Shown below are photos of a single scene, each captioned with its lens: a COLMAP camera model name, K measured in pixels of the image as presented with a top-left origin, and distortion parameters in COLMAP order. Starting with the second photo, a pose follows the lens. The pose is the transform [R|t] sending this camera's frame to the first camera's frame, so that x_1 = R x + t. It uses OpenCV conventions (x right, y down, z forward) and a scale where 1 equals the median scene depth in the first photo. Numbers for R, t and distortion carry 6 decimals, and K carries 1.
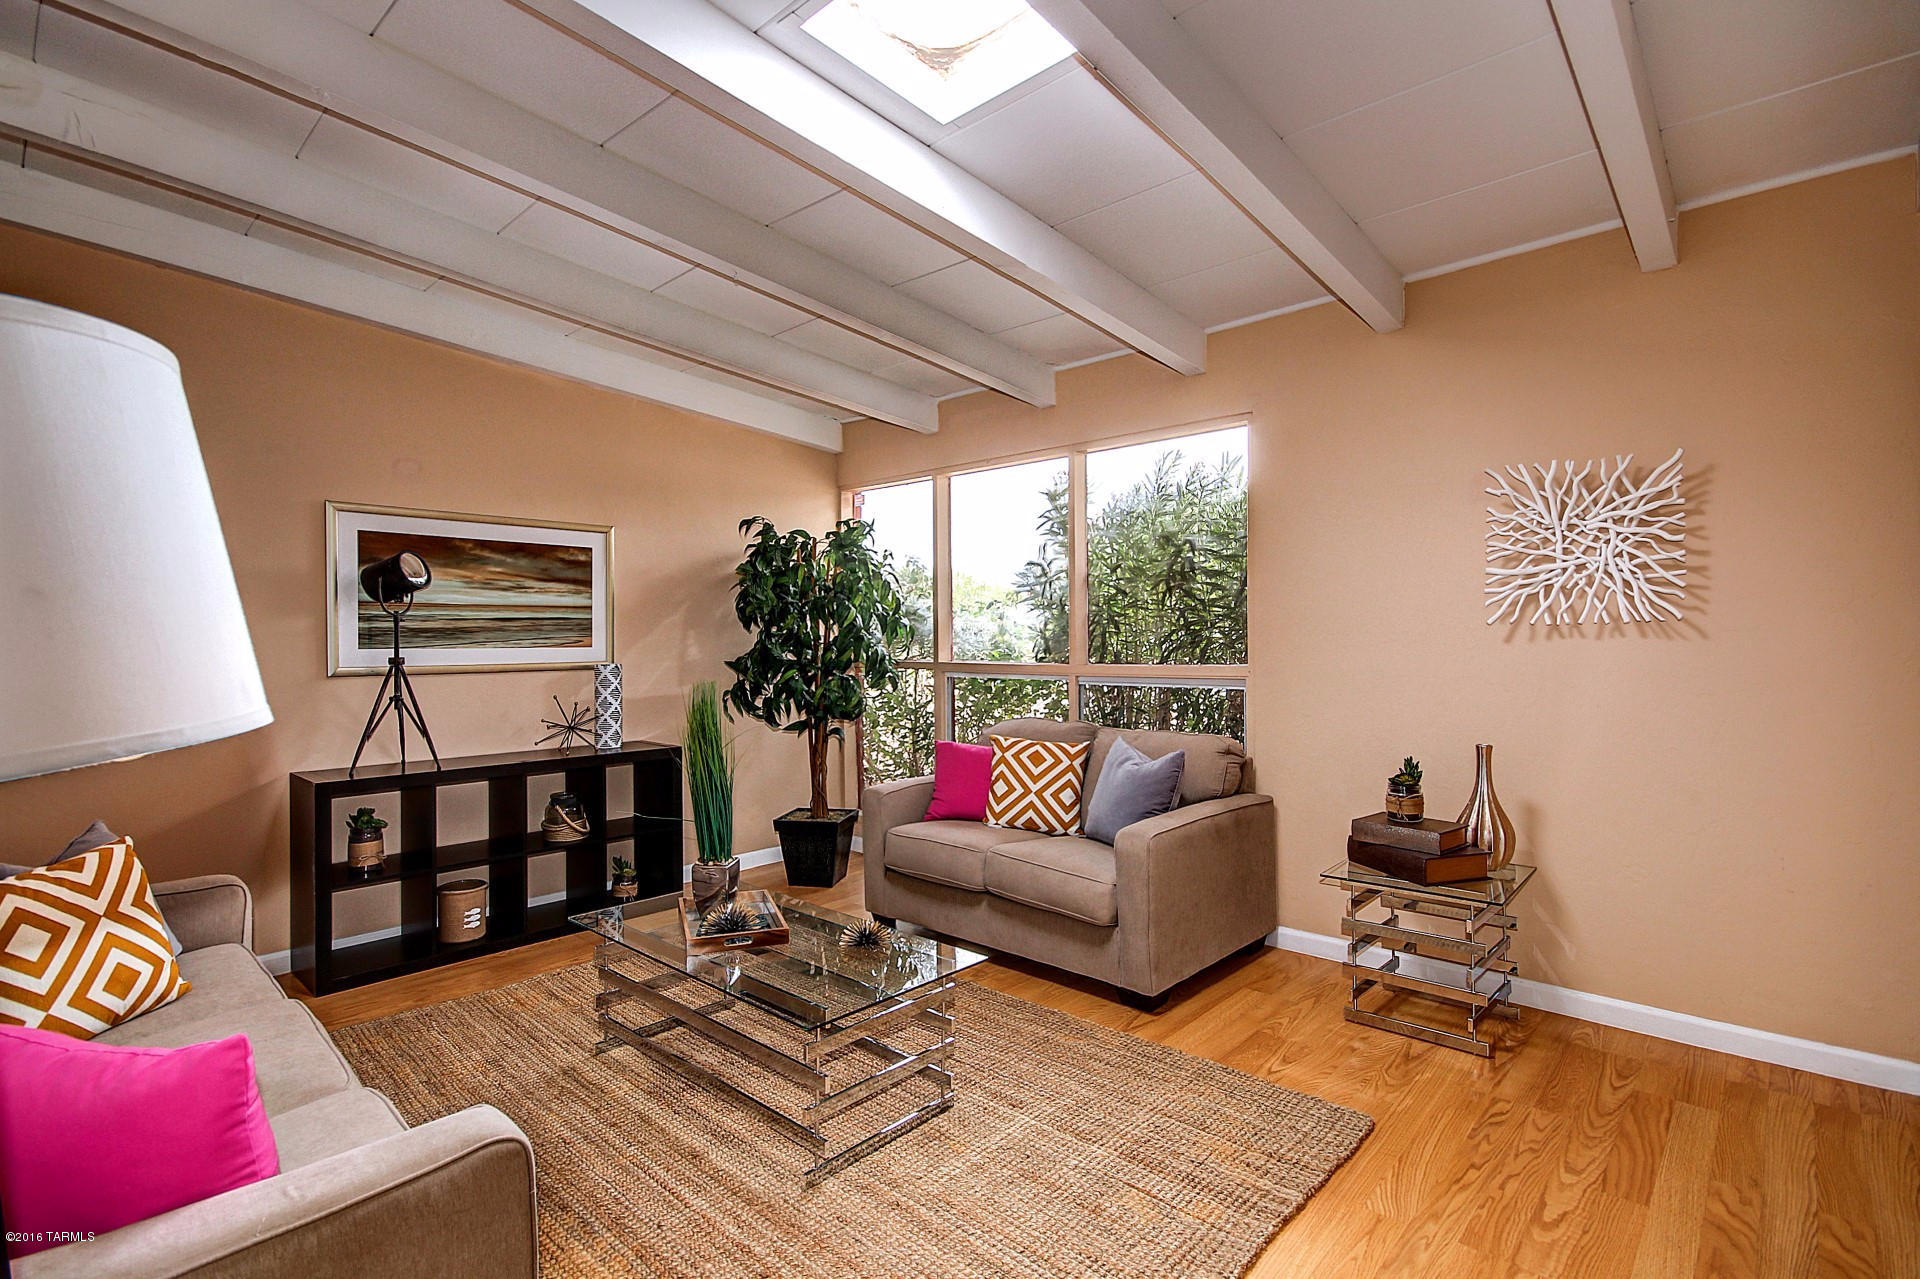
lens RADIAL K [[905.8, 0, 959.4], [0, 905.8, 643.2], [0, 0, 1]] dist [0.000889, -0.000772]
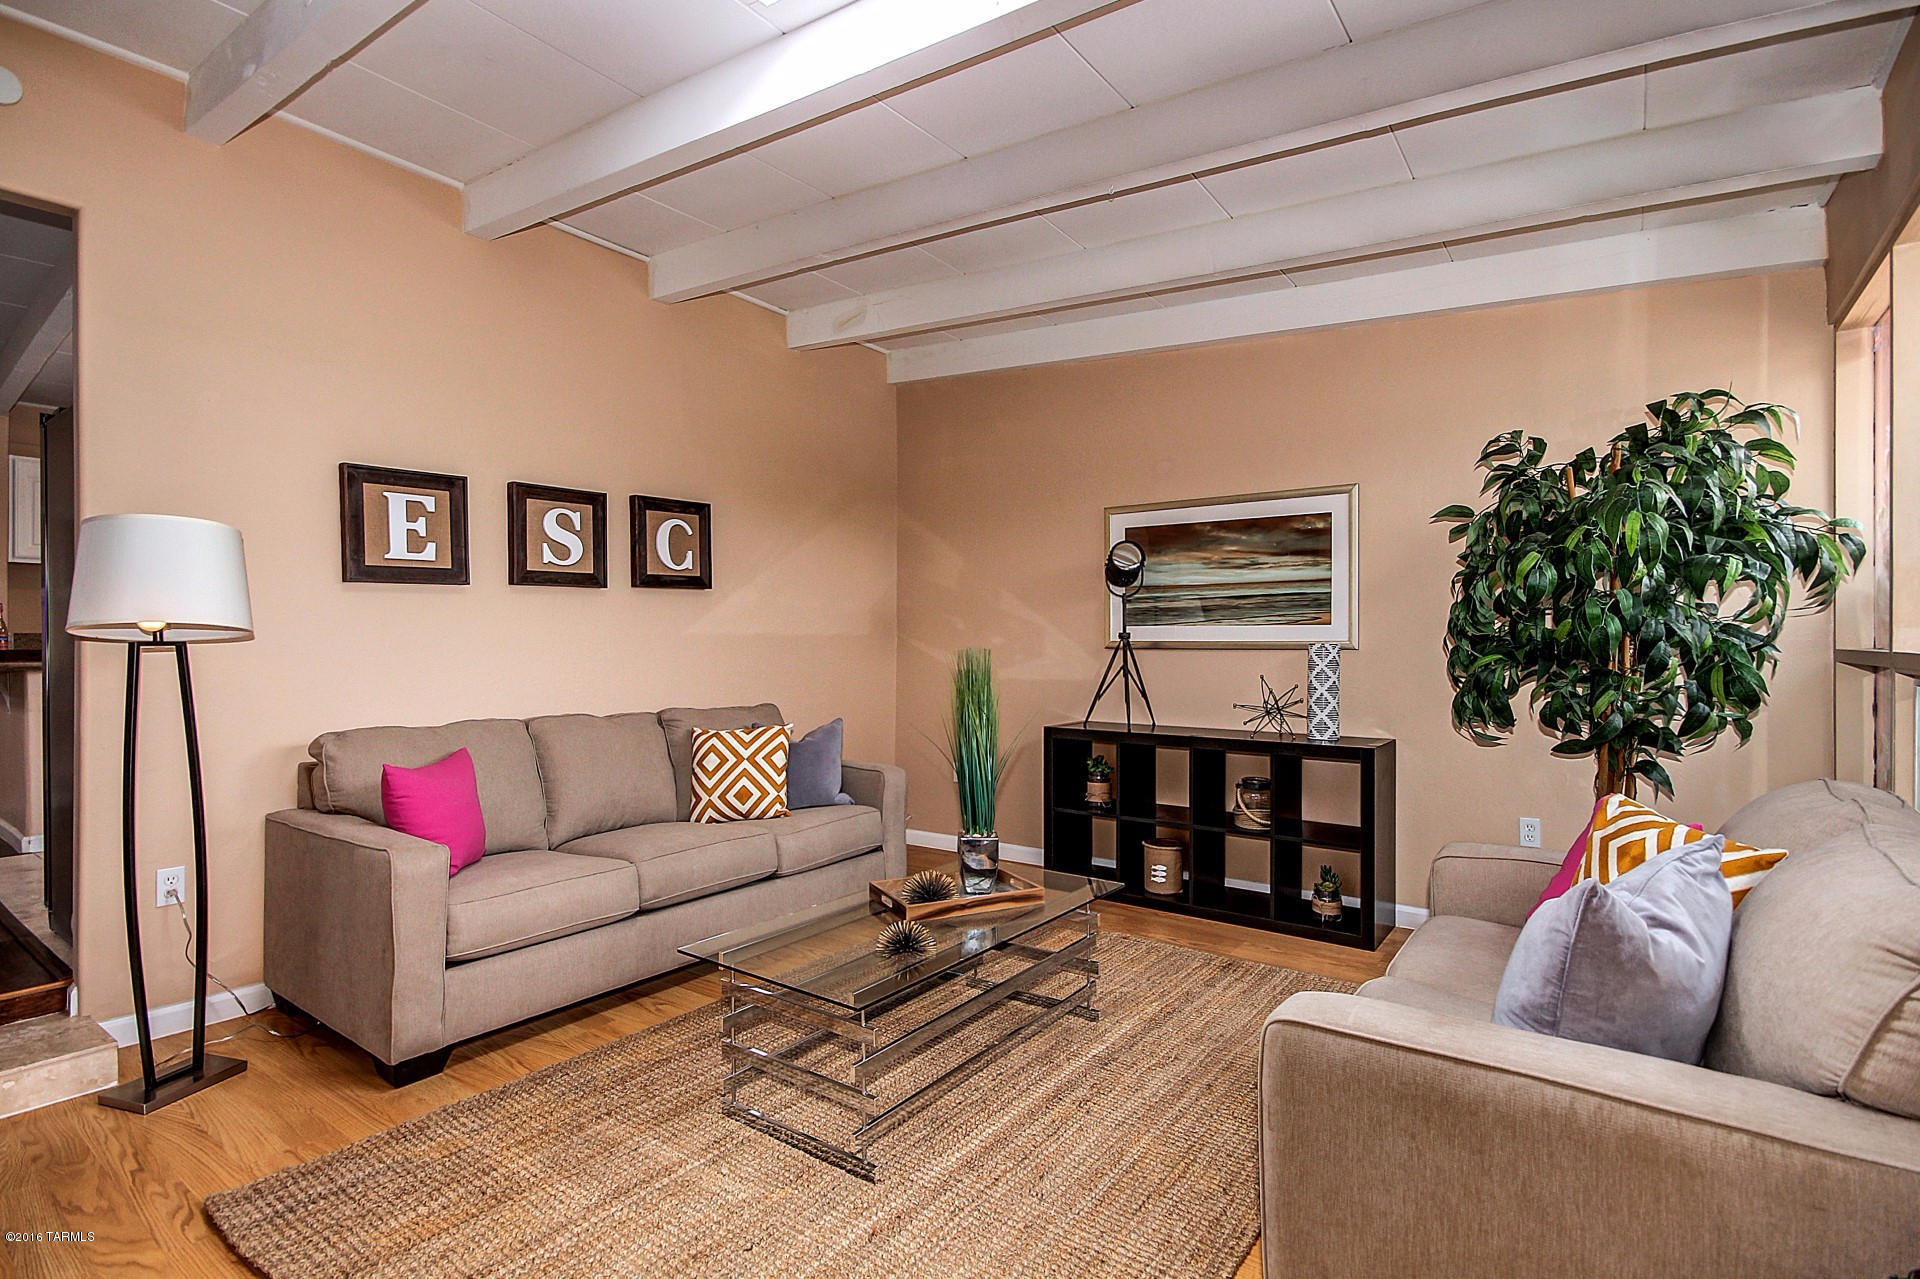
lens RADIAL K [[889.3, 0, 933.6], [0, 889.3, 641.8], [0, 0, 1]] dist [-0.020141, -0.000467]
pose [[0.090327, 0.011109, -0.995850, 0.458797], [-0.004256, 0.999933, 0.010768, 0.014426], [0.995903, 0.003266, 0.090368, 0.589201]]
